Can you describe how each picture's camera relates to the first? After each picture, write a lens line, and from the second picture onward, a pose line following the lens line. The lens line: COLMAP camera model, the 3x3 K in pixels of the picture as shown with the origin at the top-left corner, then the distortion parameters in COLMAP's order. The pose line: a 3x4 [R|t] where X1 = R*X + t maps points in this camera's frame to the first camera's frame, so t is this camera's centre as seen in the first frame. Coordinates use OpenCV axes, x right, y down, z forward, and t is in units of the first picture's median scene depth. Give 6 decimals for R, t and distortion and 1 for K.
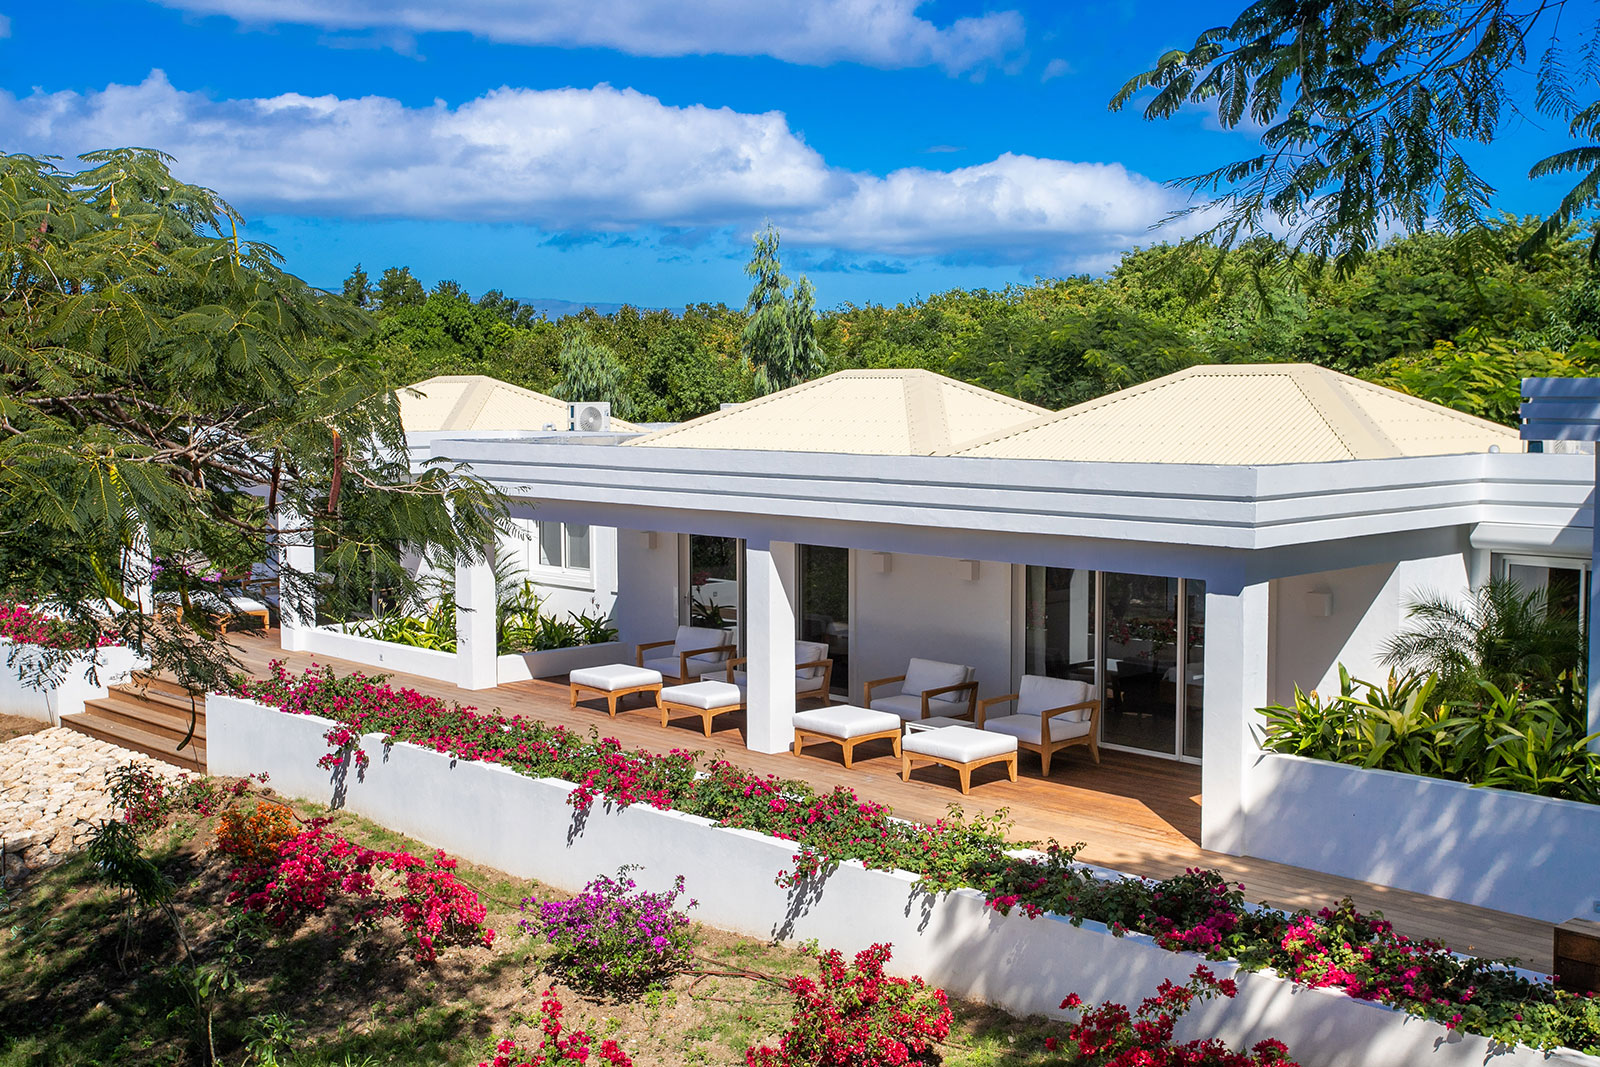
lens RADIAL K [[1891.3, 0, 800.0], [0, 1891.3, 533.5], [0, 0, 1]] dist [0.034712, 0.055380]
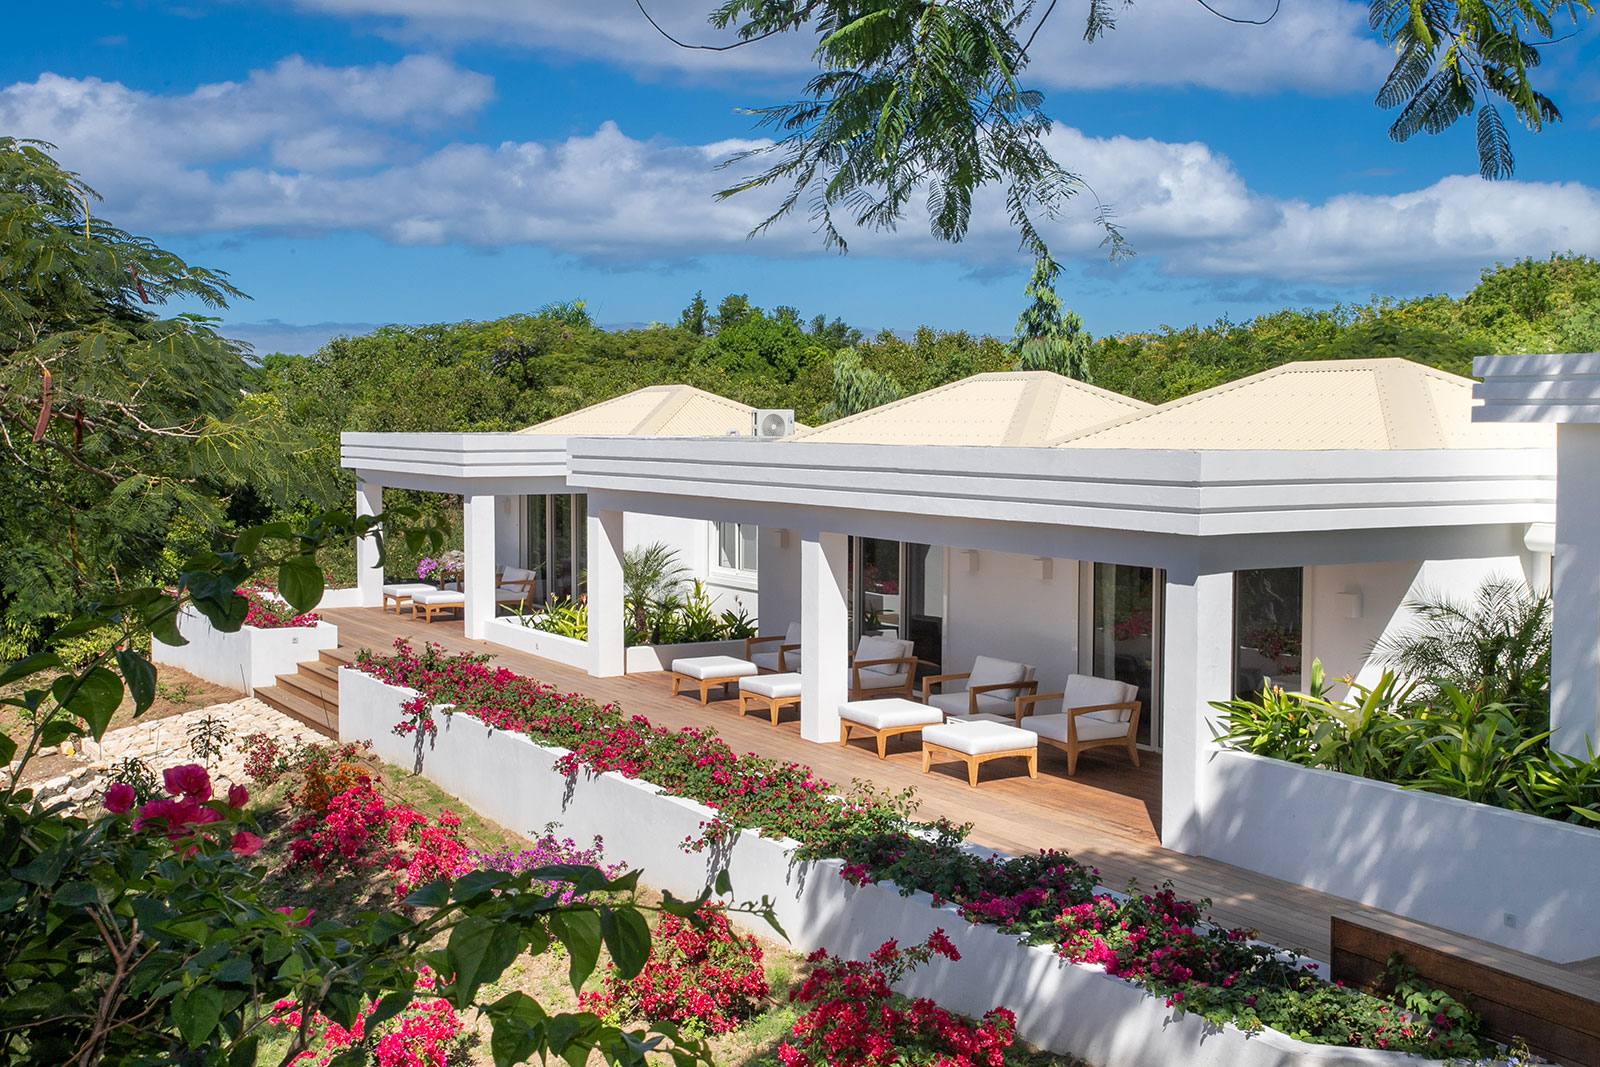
lens RADIAL K [[1911.2, 0, 800.0], [0, 1911.2, 533.5], [0, 0, 1]] dist [0.022568, 0.008730]
pose [[0.970132, 0.018615, -0.241863, 0.240999], [-0.023851, 0.999540, -0.018741, 0.026072], [0.241403, 0.023950, 0.970129, 0.002133]]
